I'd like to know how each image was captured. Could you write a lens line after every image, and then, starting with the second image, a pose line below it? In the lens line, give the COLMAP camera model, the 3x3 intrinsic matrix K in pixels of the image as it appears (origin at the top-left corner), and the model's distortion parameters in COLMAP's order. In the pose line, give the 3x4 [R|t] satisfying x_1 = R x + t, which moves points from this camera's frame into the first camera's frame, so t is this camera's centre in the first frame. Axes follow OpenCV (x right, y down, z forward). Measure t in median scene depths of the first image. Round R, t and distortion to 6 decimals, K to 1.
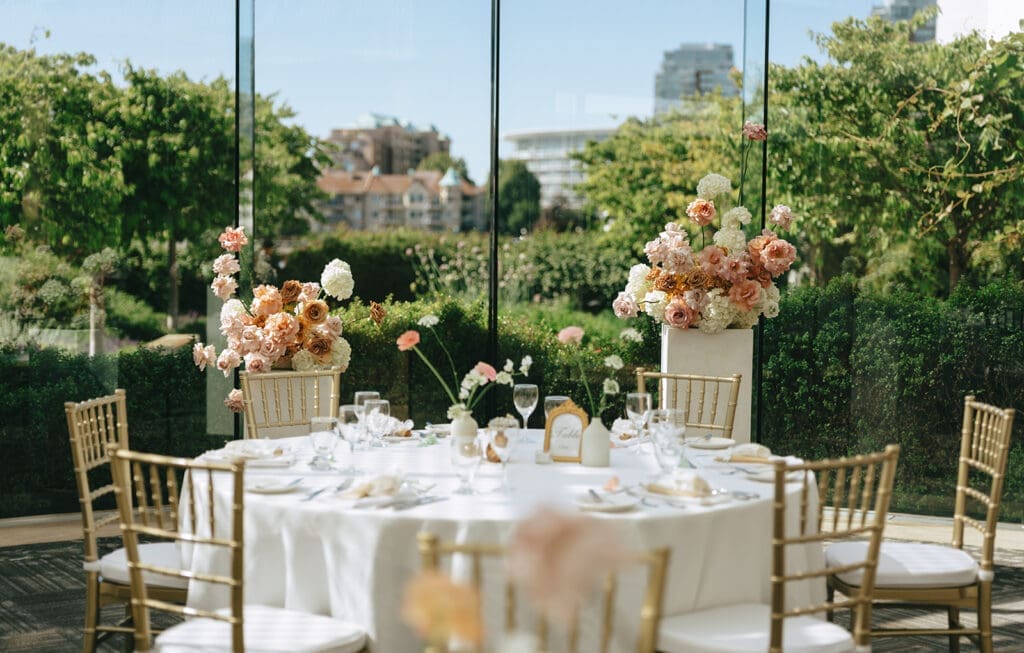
lens RADIAL K [[1709.1, 0, 512.0], [0, 1709.1, 326.5], [0, 0, 1]] dist [-0.001170, 0.077912]
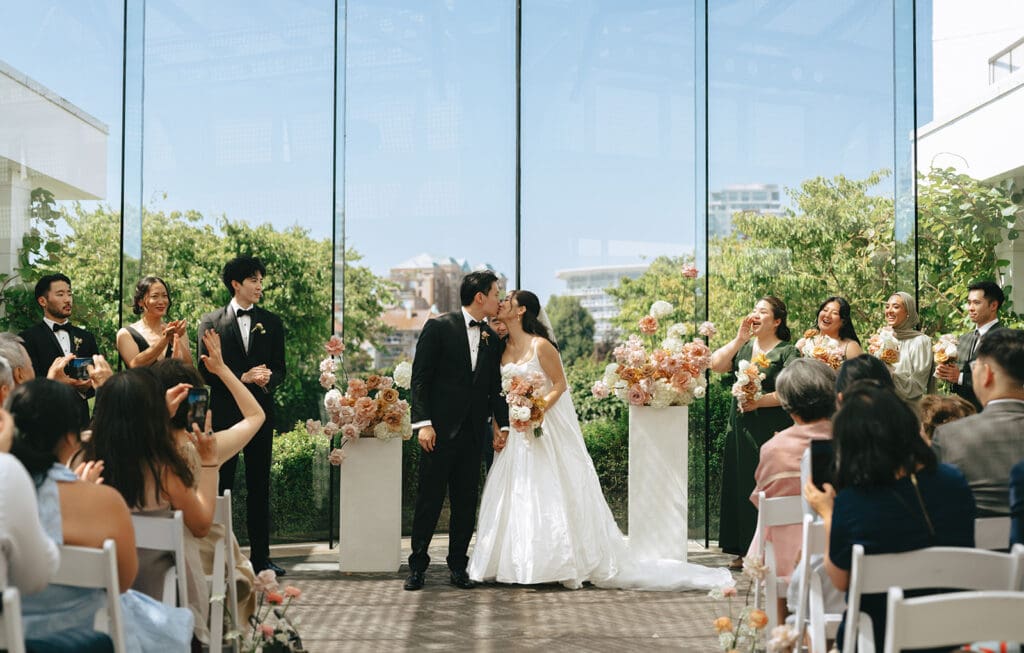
lens RADIAL K [[2070.5, 0, 512.0], [0, 2070.5, 326.5], [0, 0, 1]] dist [-0.037779, 0.024450]
pose [[0.999043, -0.008209, -0.042955, 0.047962], [0.004519, 0.996345, -0.085300, 0.060166], [0.043499, 0.085025, 0.995429, -0.554423]]
